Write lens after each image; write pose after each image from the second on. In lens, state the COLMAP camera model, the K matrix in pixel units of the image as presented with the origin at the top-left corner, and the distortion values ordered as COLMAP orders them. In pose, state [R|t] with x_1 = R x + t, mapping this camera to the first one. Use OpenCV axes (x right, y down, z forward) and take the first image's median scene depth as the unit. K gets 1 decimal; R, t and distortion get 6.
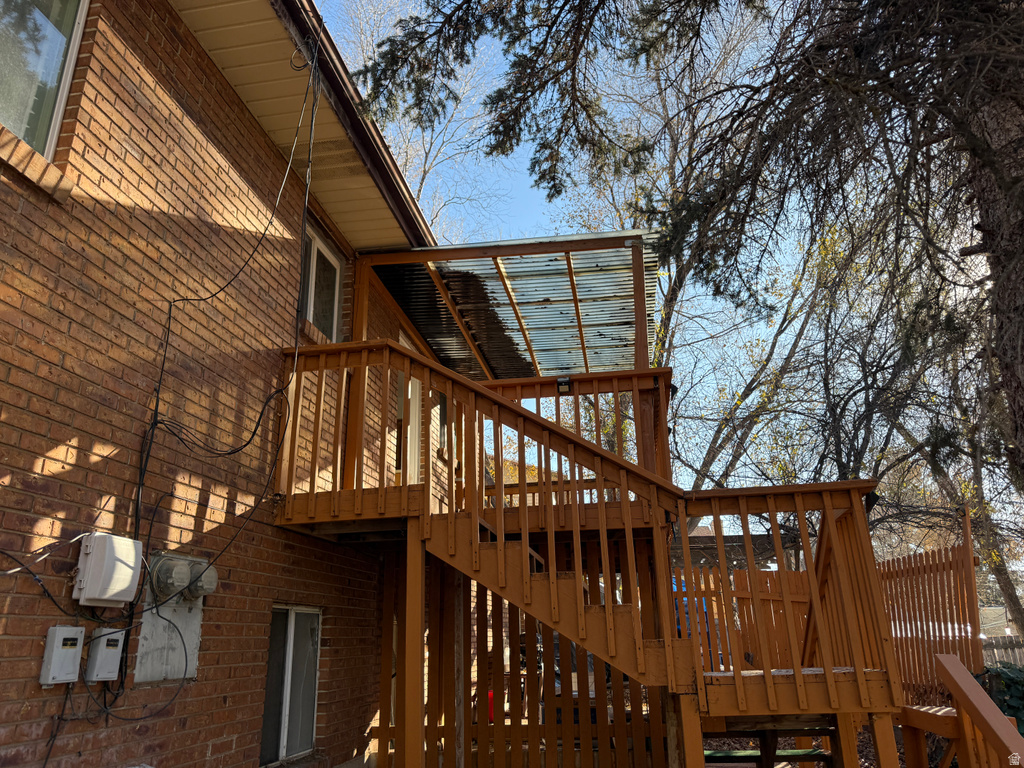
lens RADIAL K [[717.8, 0, 512.0], [0, 717.8, 384.0], [0, 0, 1]] dist [0.004436, -0.005058]
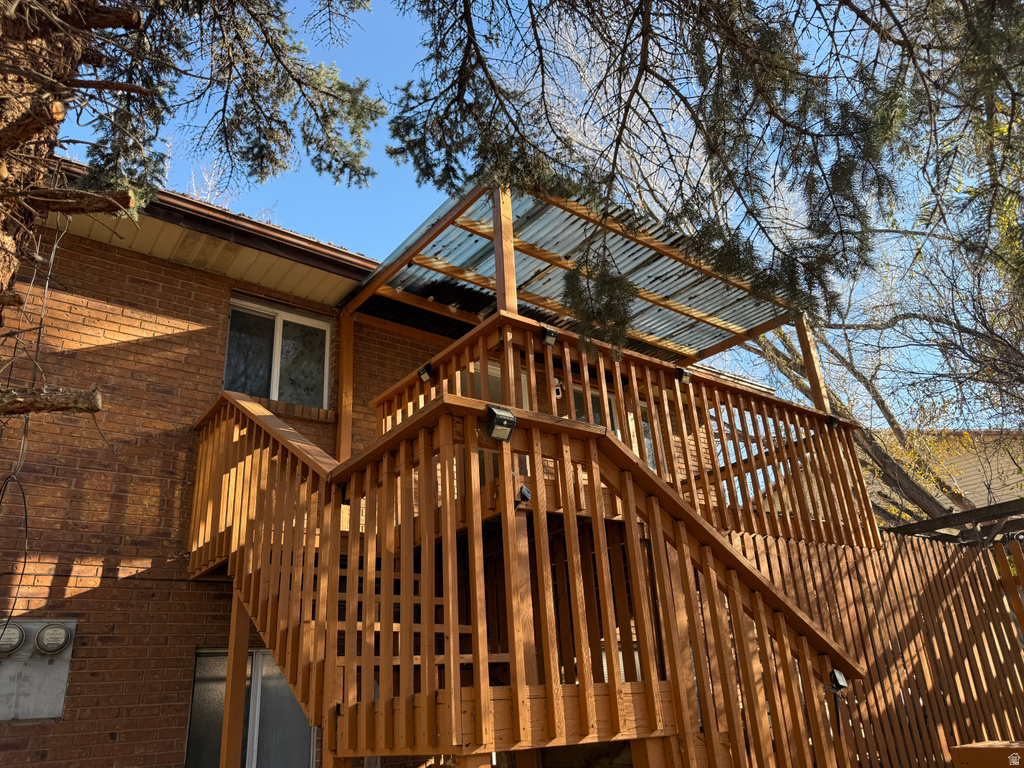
lens RADIAL K [[717.8, 0, 512.0], [0, 717.8, 384.0], [0, 0, 1]] dist [0.004436, -0.005058]
pose [[0.737496, -0.281706, -0.613792, 0.949552], [0.261496, 0.957068, -0.125058, 0.200837], [0.622671, -0.068274, 0.779500, 0.517267]]
